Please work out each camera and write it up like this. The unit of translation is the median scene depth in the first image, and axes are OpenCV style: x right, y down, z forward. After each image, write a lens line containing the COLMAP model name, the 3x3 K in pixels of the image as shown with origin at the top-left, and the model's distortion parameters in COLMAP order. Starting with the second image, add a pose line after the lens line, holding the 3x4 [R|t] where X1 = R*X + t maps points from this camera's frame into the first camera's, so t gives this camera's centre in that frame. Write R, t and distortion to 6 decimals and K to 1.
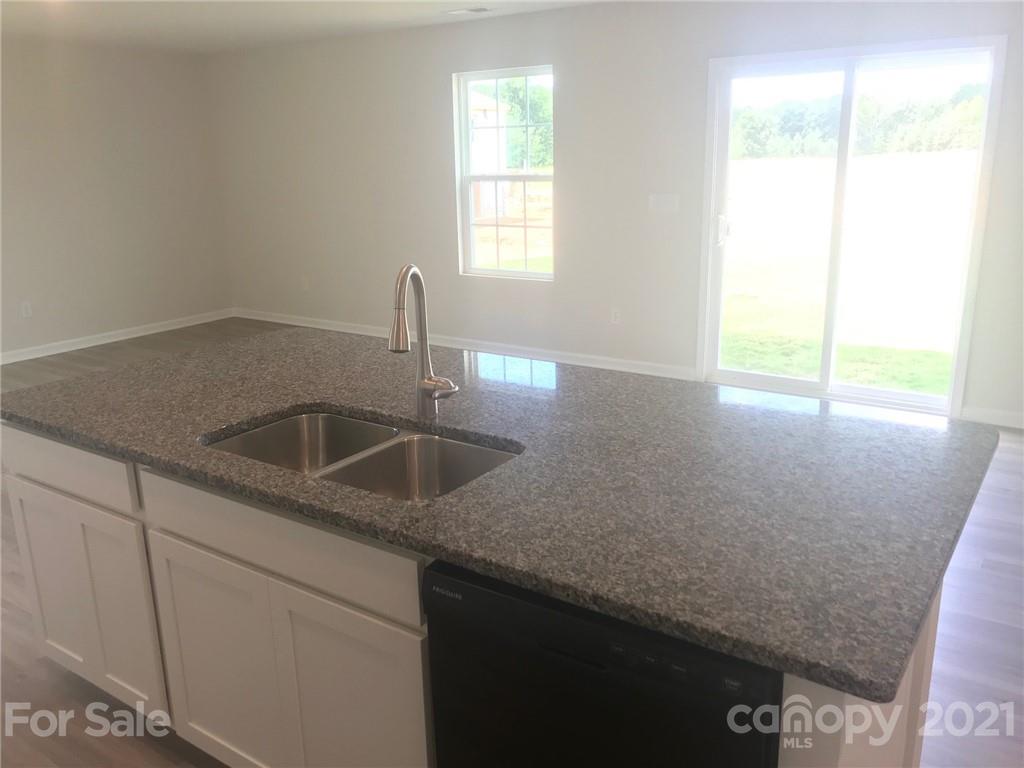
lens RADIAL K [[840.3, 0, 512.3], [0, 840.3, 383.2], [0, 0, 1]] dist [0.043213, -0.027042]
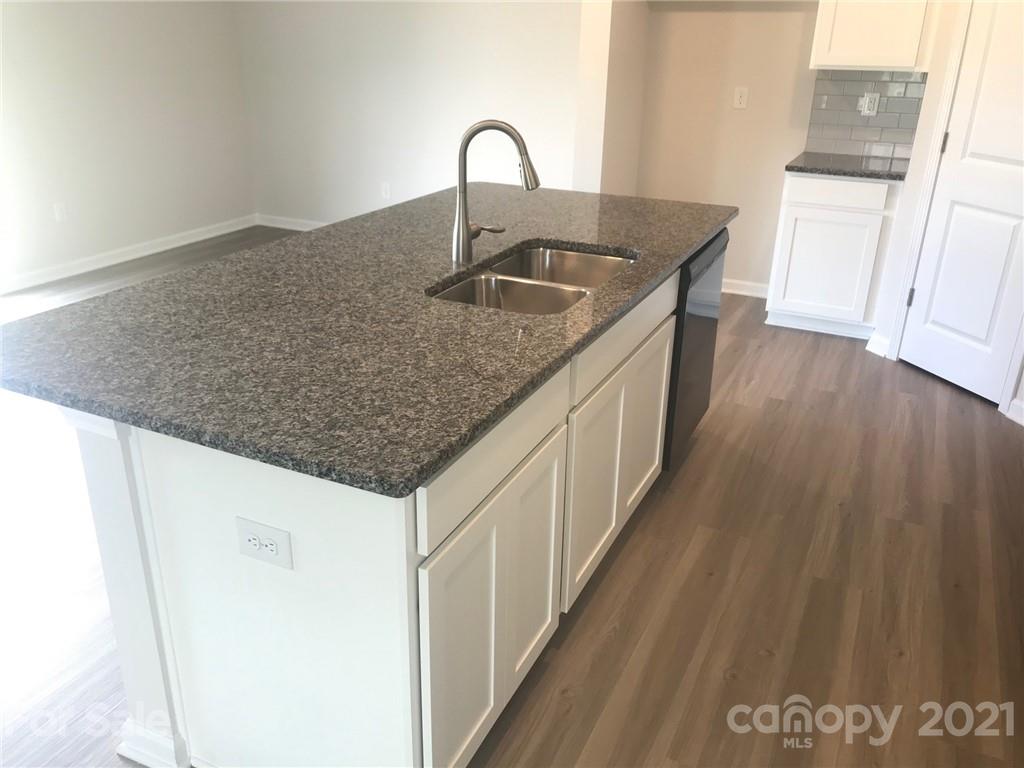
lens RADIAL K [[840.3, 0, 511.5], [0, 840.3, 385.6], [0, 0, 1]] dist [0.043213, -0.027042]
pose [[-0.160467, -0.365580, 0.916843, -1.198713], [0.251957, 0.882936, 0.396158, -0.244355], [-0.954342, 0.294576, -0.049572, 1.017185]]
